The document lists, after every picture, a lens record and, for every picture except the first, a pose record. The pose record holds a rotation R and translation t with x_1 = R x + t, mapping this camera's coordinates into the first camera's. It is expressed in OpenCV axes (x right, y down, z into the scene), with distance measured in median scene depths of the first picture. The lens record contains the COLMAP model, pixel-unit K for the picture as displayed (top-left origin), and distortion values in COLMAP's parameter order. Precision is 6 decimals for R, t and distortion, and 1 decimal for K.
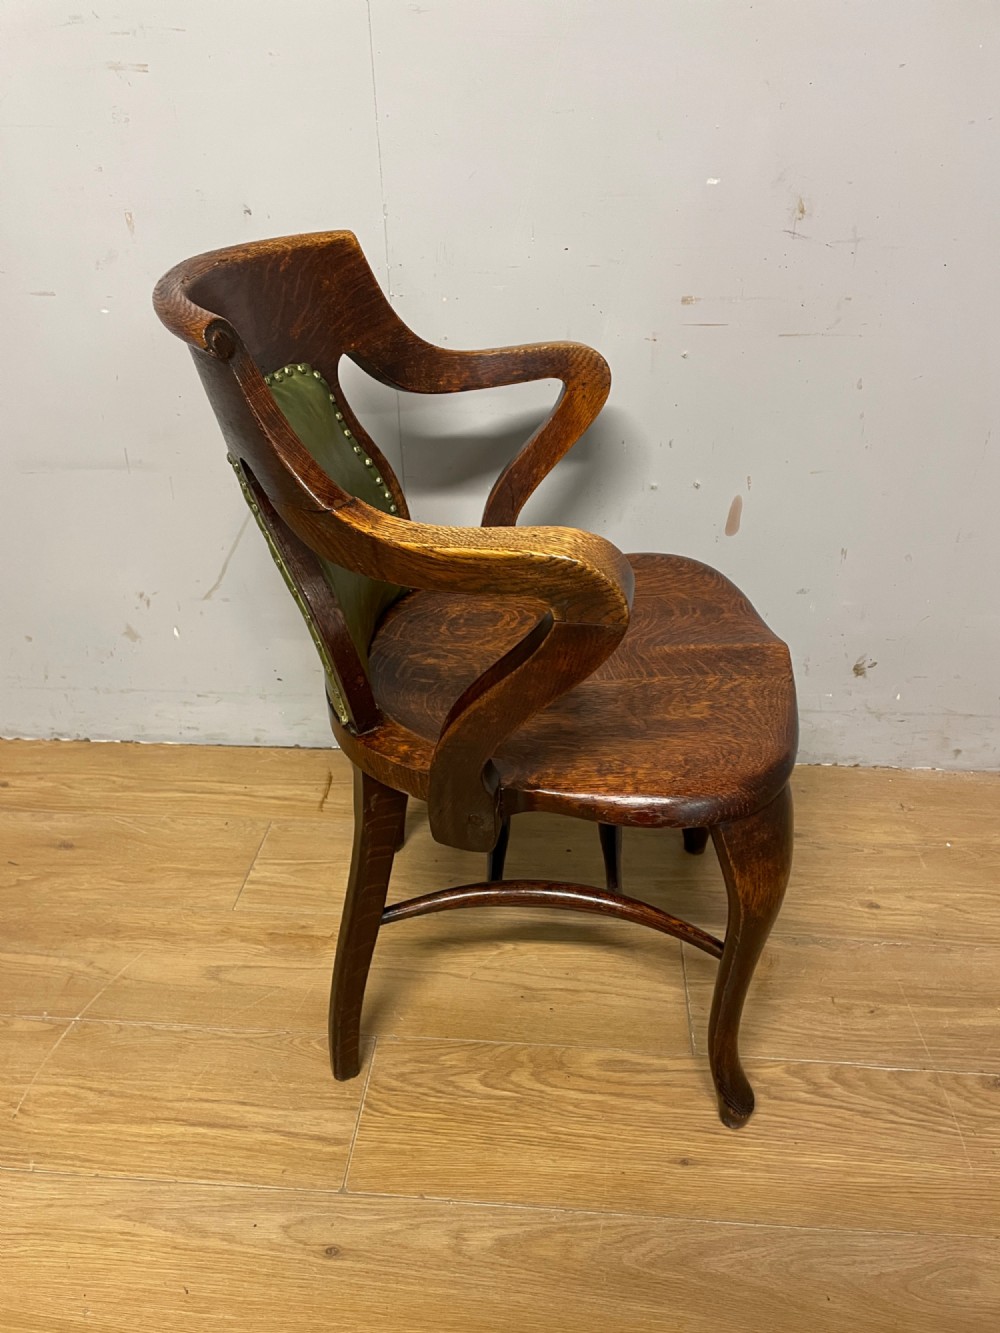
lens RADIAL K [[1010.4, 0, 491.2], [0, 1010.4, 666.5], [0, 0, 1]] dist [0.096299, -0.119691]
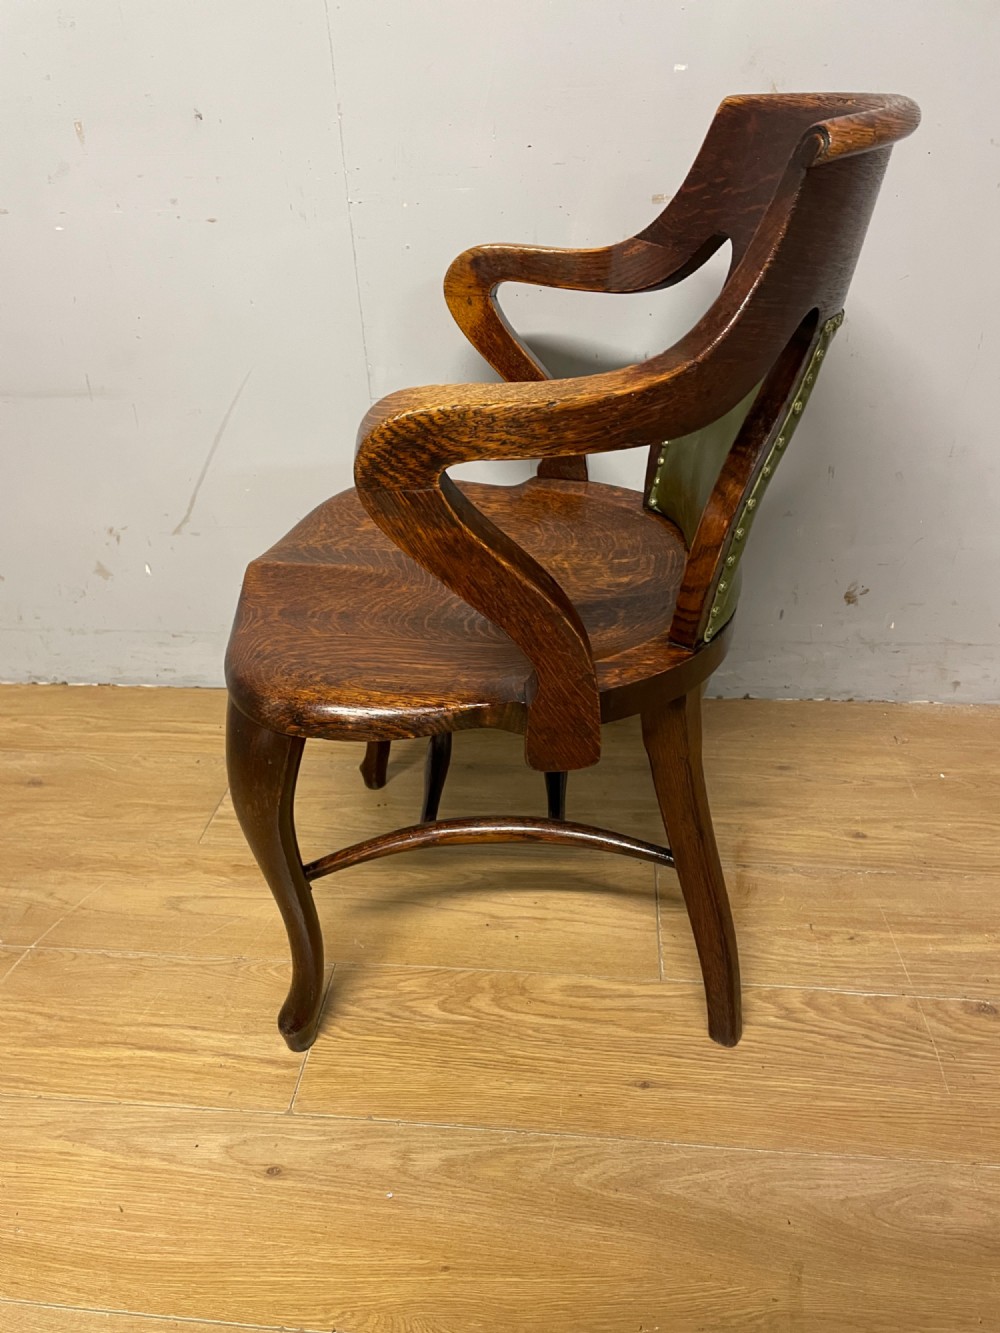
lens RADIAL K [[1010.4, 0, 491.4], [0, 1010.4, 668.7], [0, 0, 1]] dist [0.096299, -0.119691]
pose [[0.999460, -0.008536, -0.031732, 0.072681], [0.008961, 0.999872, 0.013264, 0.073979], [0.031615, -0.013541, 0.999408, 0.042075]]
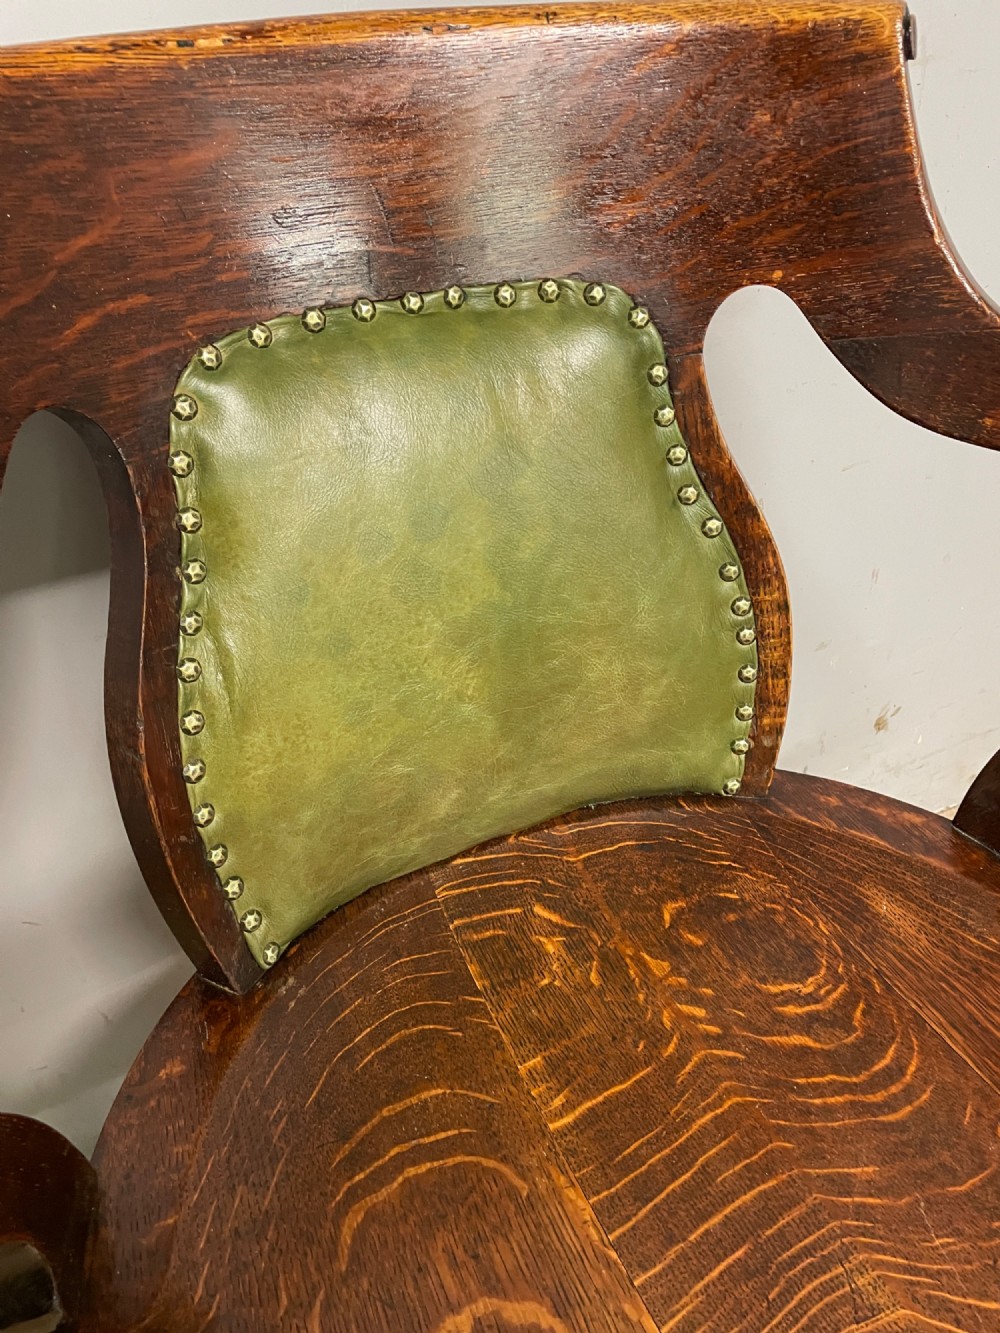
lens RADIAL K [[1010.4, 0, 491.6], [0, 1010.4, 661.4], [0, 0, 1]] dist [0.096299, -0.119691]
pose [[0.859882, -0.298079, 0.414429, -0.189267], [0.273957, 0.954466, 0.118078, -0.259022], [-0.430755, 0.012003, 0.902389, 0.667433]]
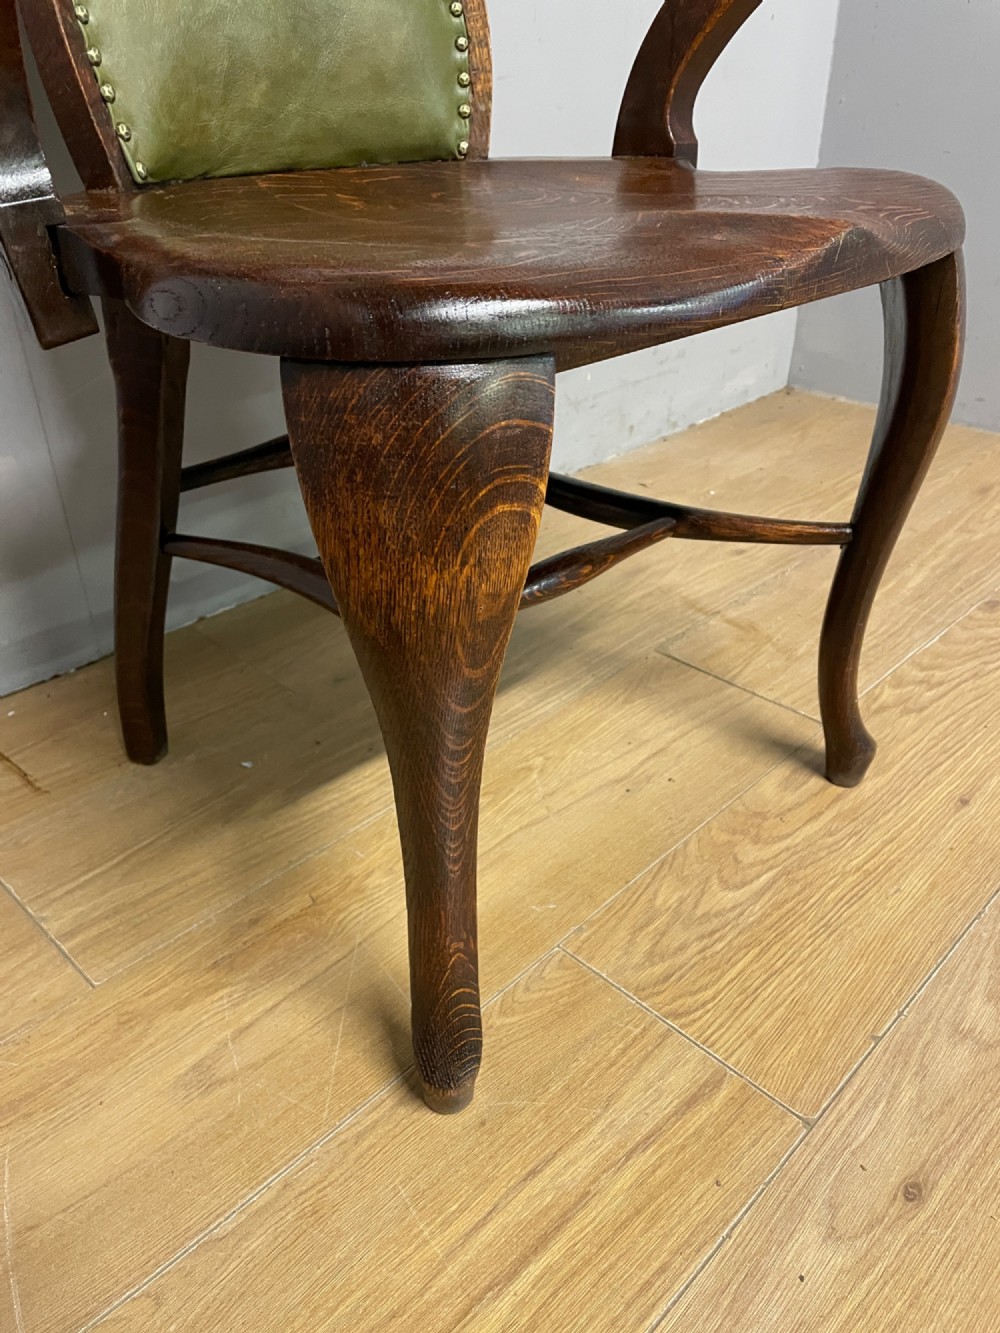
lens RADIAL K [[1010.4, 0, 508.0], [0, 1010.4, 660.9], [0, 0, 1]] dist [0.096299, -0.119691]
pose [[0.628673, -0.382409, 0.677151, -0.482382], [0.377681, 0.911297, 0.163996, 0.114464], [-0.679799, 0.152648, 0.717336, 0.608926]]
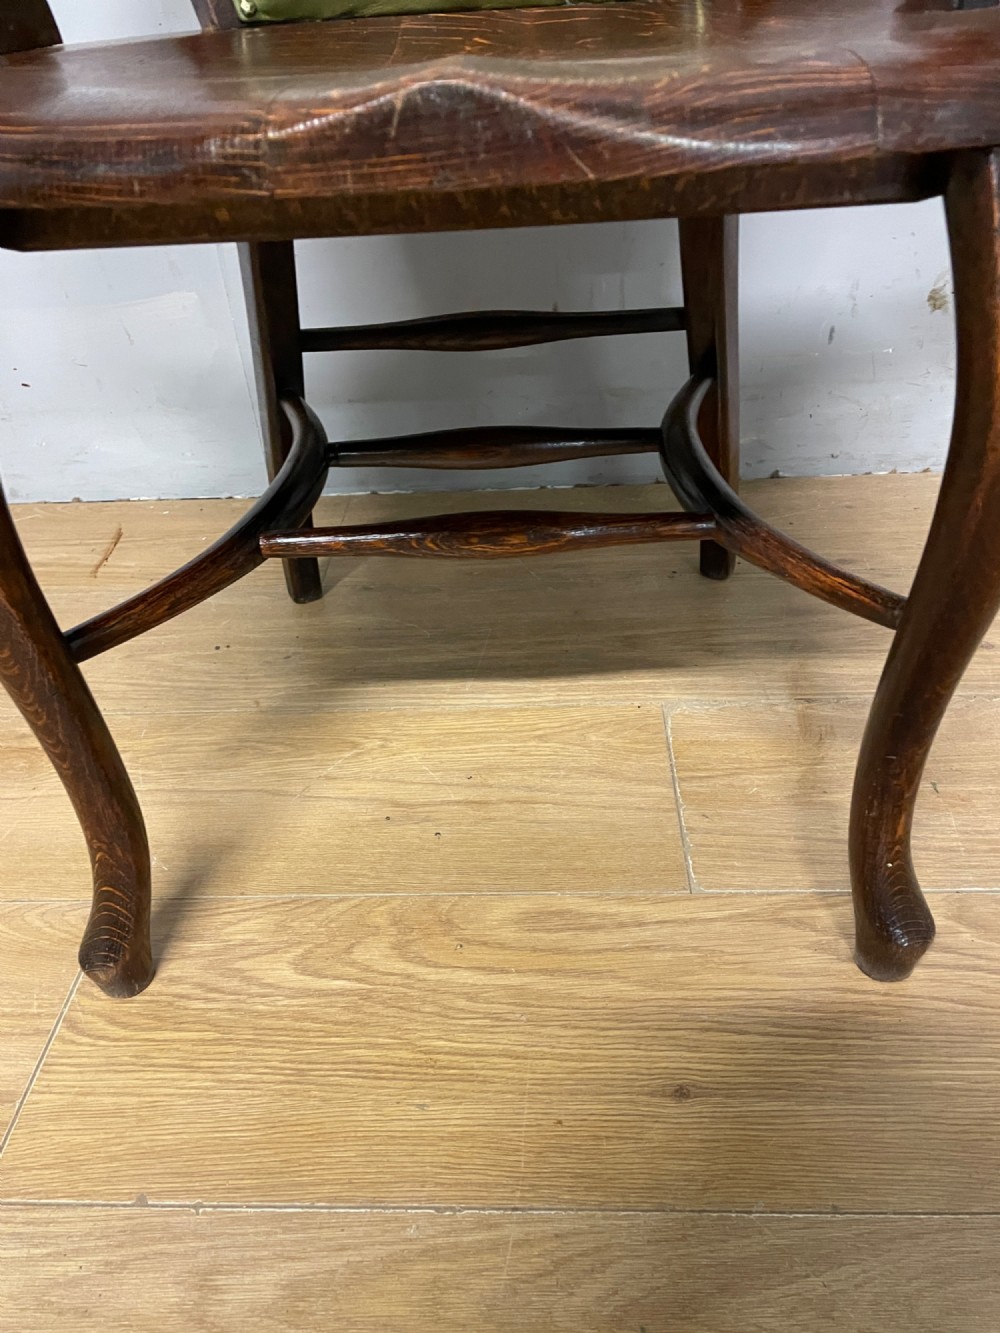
lens RADIAL K [[1010.4, 0, 503.2], [0, 1010.4, 676.8], [0, 0, 1]] dist [0.096299, -0.119691]
pose [[0.998189, -0.056579, 0.020436, 0.095143], [0.054170, 0.993137, 0.103658, 0.208670], [-0.026160, -0.102363, 0.994403, 0.488503]]
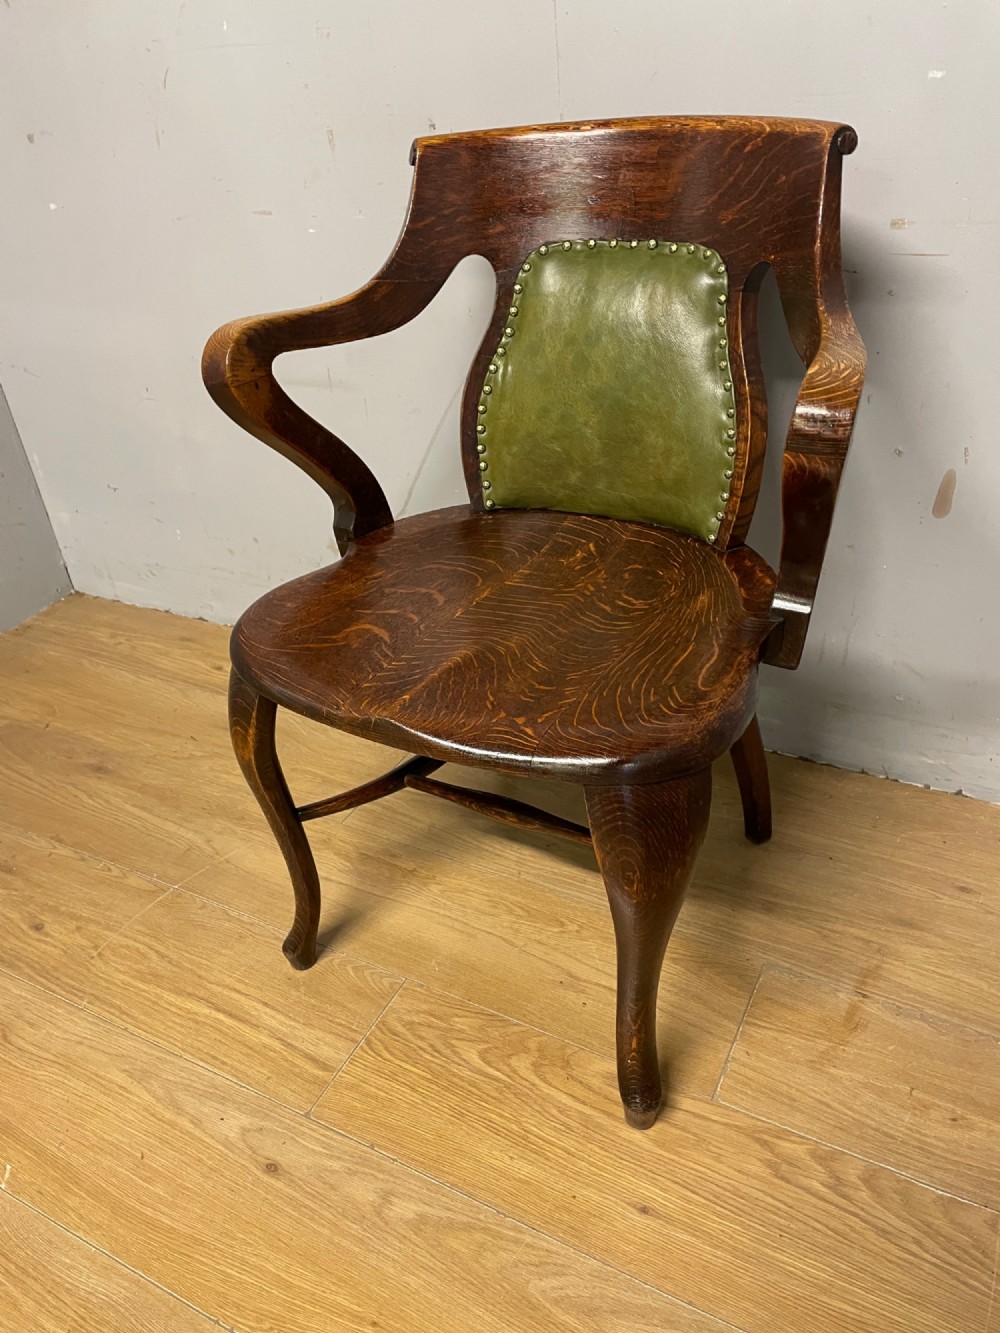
lens RADIAL K [[1010.4, 0, 504.4], [0, 1010.4, 664.3], [0, 0, 1]] dist [0.096299, -0.119691]
pose [[0.918516, 0.166683, -0.358532, 0.294030], [-0.146180, 0.985705, 0.083763, -0.038393], [0.367369, -0.024527, 0.929752, 0.126755]]
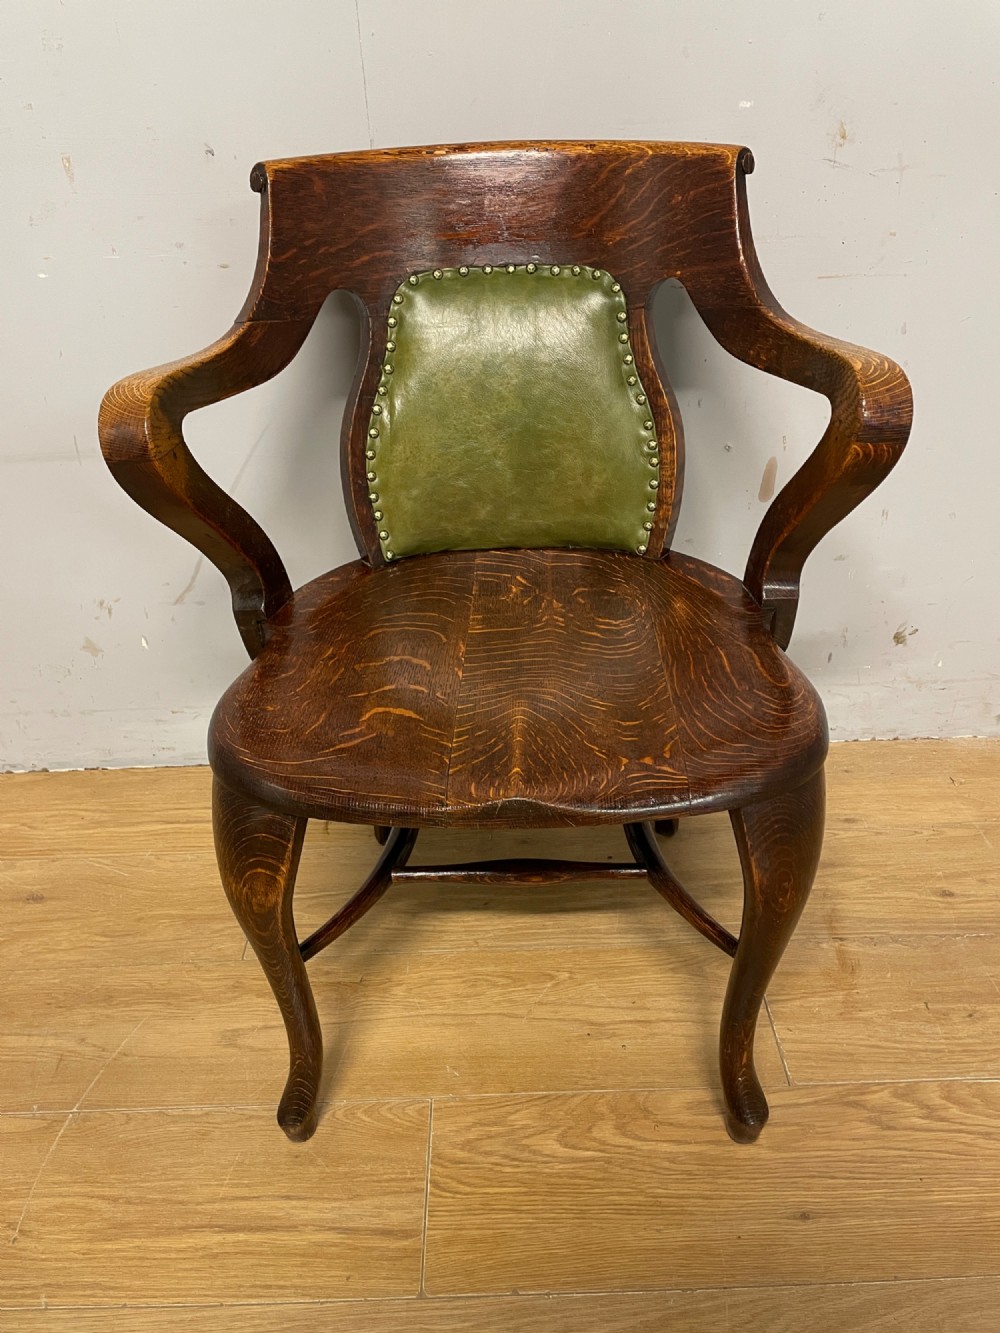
lens RADIAL K [[1010.4, 0, 512.1], [0, 1010.4, 654.0], [0, 0, 1]] dist [0.096299, -0.119691]
pose [[0.994325, -0.063730, 0.085185, -0.098649], [0.062310, 0.997872, 0.019234, -0.030140], [-0.086229, -0.013817, 0.996180, 0.135511]]
